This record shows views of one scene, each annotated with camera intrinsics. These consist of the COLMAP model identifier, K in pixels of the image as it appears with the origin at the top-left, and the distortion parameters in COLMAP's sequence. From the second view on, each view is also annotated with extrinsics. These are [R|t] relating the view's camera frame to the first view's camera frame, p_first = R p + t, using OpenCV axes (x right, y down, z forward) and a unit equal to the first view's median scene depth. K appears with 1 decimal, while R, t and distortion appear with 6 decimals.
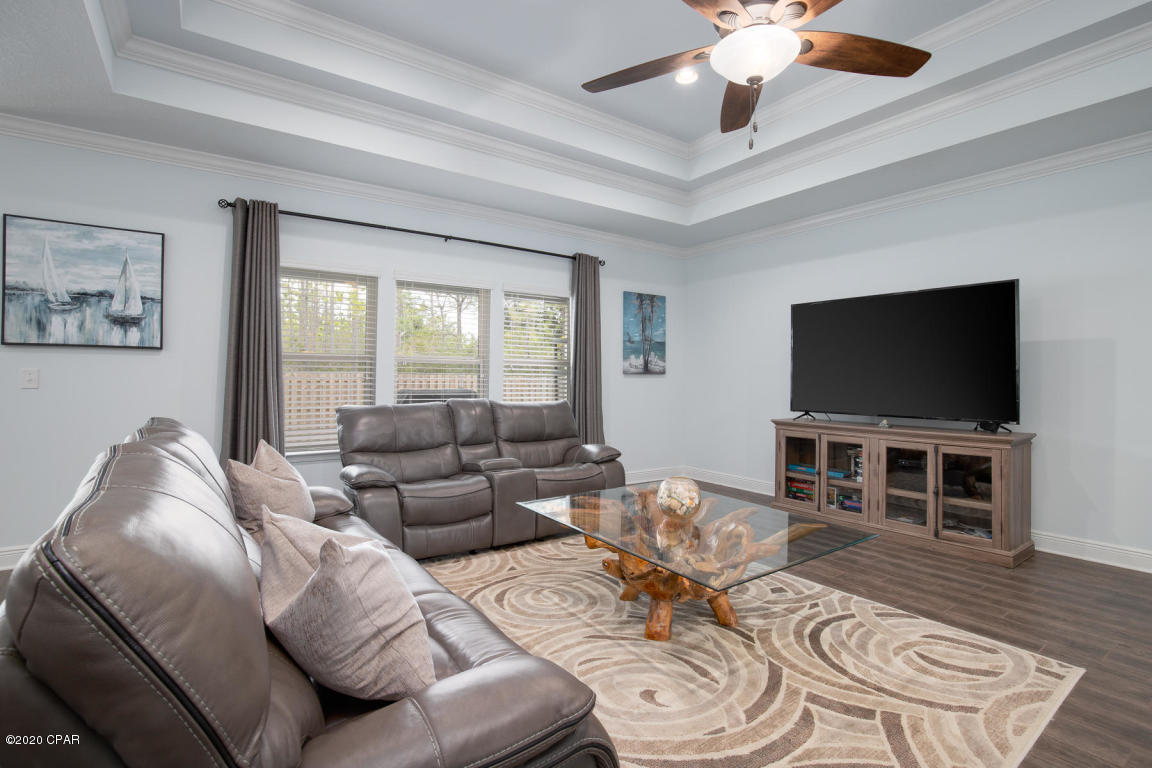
lens RADIAL K [[536.7, 0, 592.9], [0, 536.7, 372.8], [0, 0, 1]] dist [-0.030965, 0.000744]
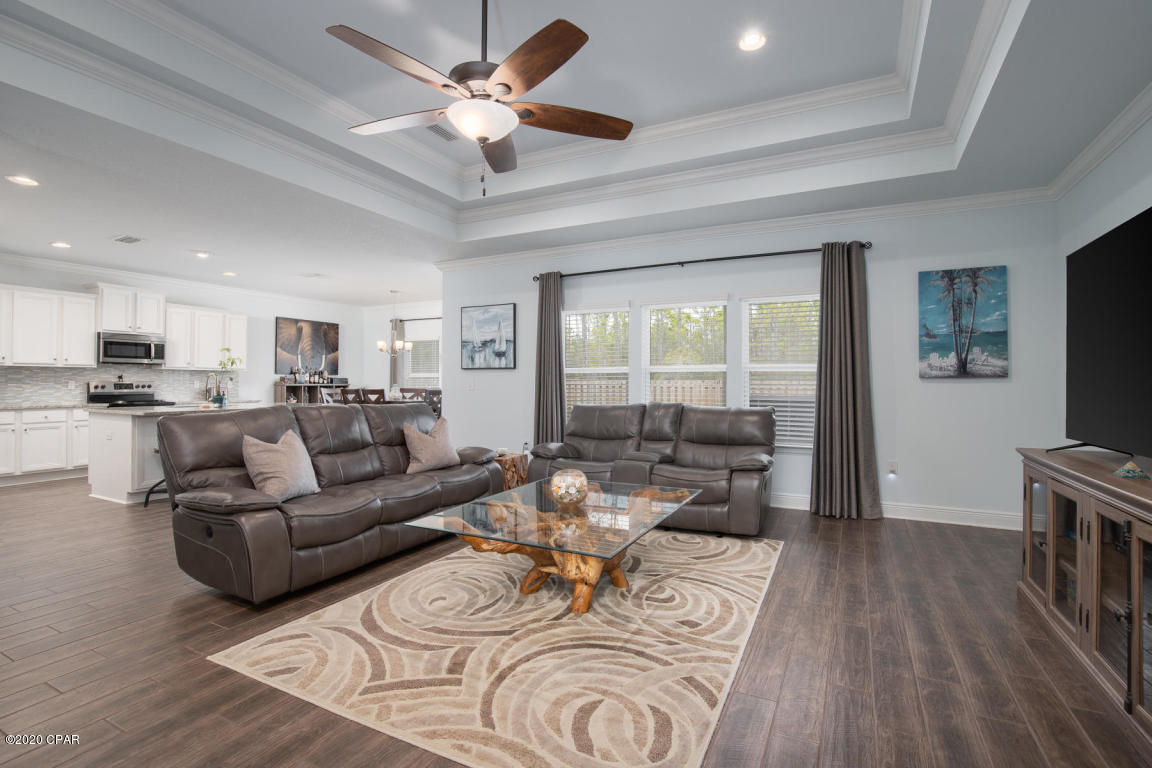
lens RADIAL K [[533.2, 0, 586.1], [0, 533.2, 381.5], [0, 0, 1]] dist [-0.033723, 0.006470]
pose [[0.468543, -0.008682, -0.883398, 0.948440], [0.010680, 0.999934, -0.004163, 0.009354], [0.883376, -0.007484, 0.468605, 0.400883]]
